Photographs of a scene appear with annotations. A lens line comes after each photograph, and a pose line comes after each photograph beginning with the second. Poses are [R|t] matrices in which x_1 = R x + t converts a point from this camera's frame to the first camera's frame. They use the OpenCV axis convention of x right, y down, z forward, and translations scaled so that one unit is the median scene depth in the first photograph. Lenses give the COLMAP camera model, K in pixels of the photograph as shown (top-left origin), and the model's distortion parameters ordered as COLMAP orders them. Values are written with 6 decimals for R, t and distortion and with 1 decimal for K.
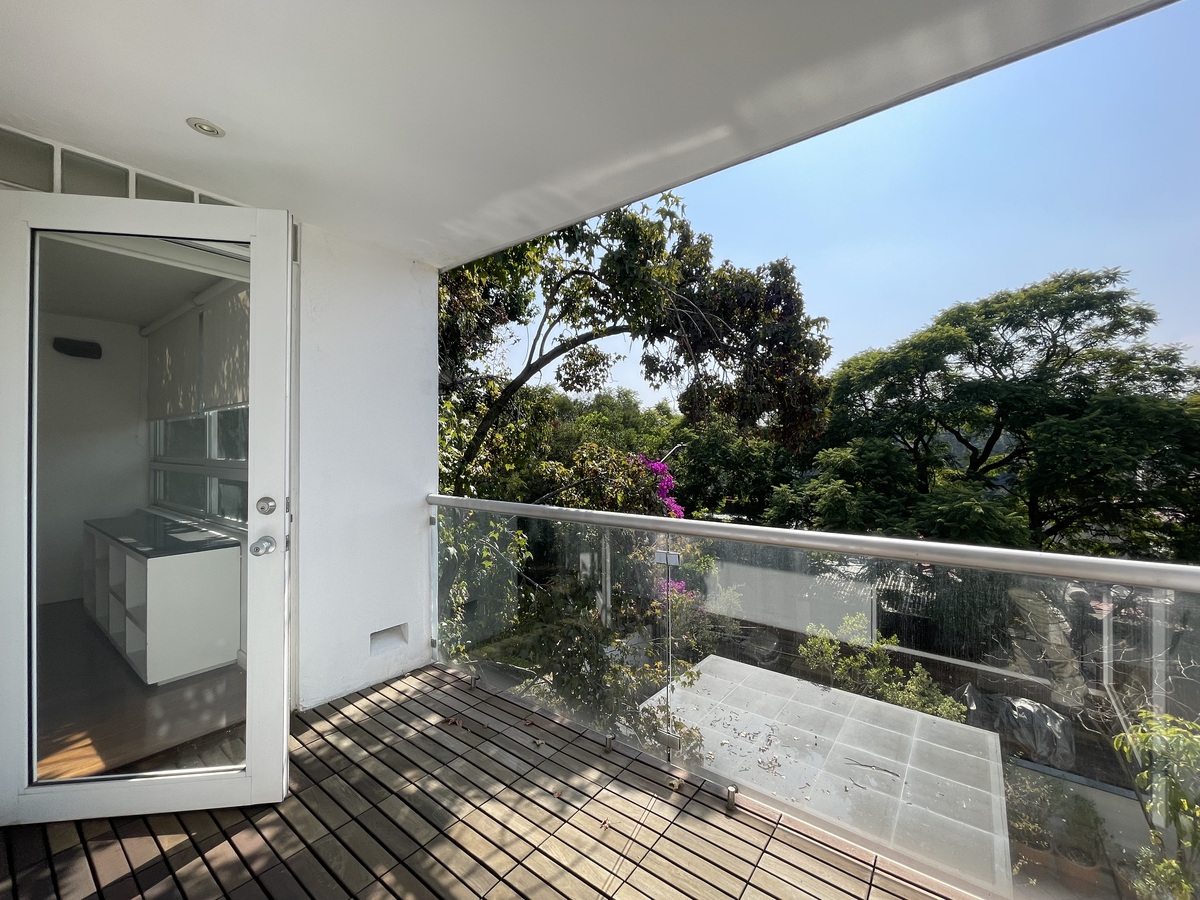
lens RADIAL K [[484.0, 0, 605.5], [0, 484.0, 448.4], [0, 0, 1]] dist [-0.007308, 0.000276]
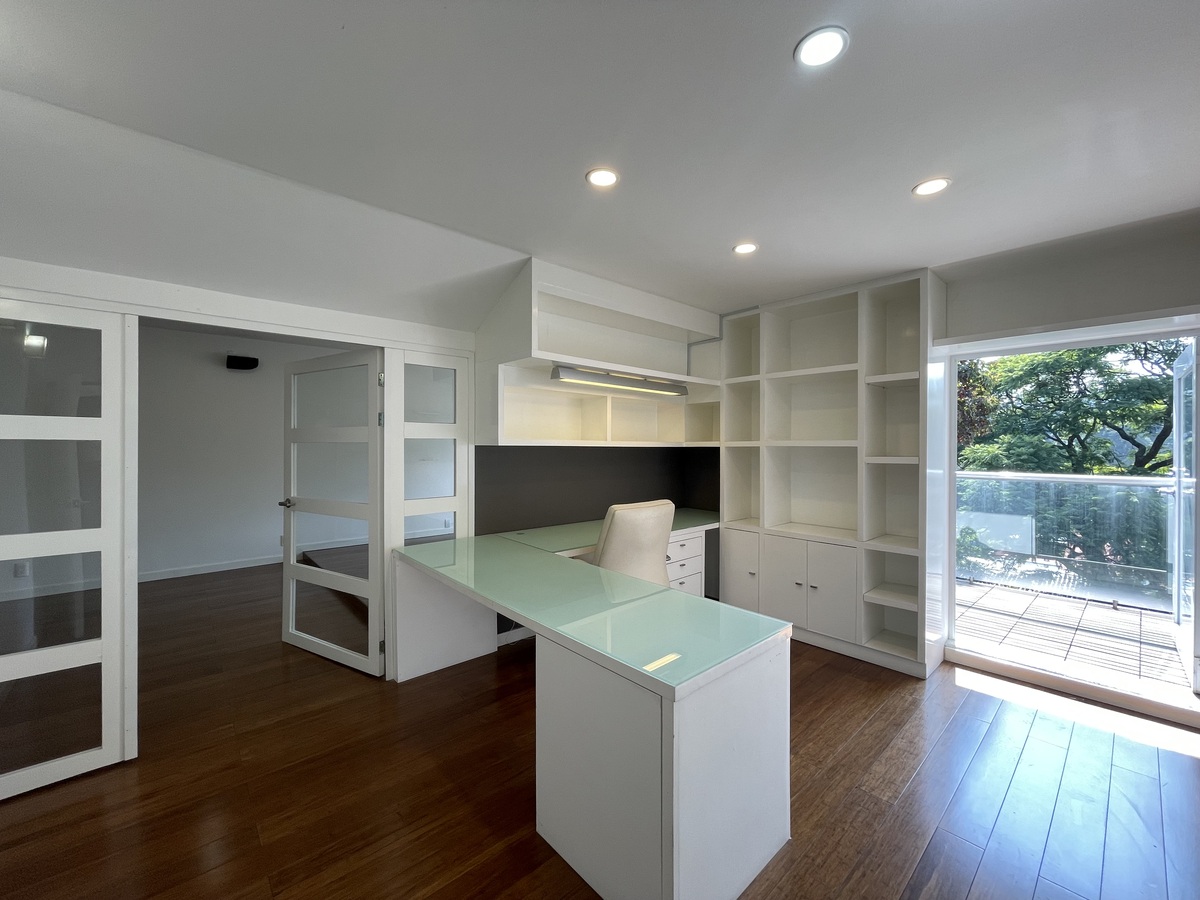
lens RADIAL K [[484.0, 0, 592.2], [0, 484.0, 447.0], [0, 0, 1]] dist [-0.007308, 0.000276]
pose [[0.975953, 0.002985, -0.217963, -0.129113], [-0.002513, 0.999994, 0.002441, 0.004132], [0.217969, -0.001834, 0.975954, -0.223563]]
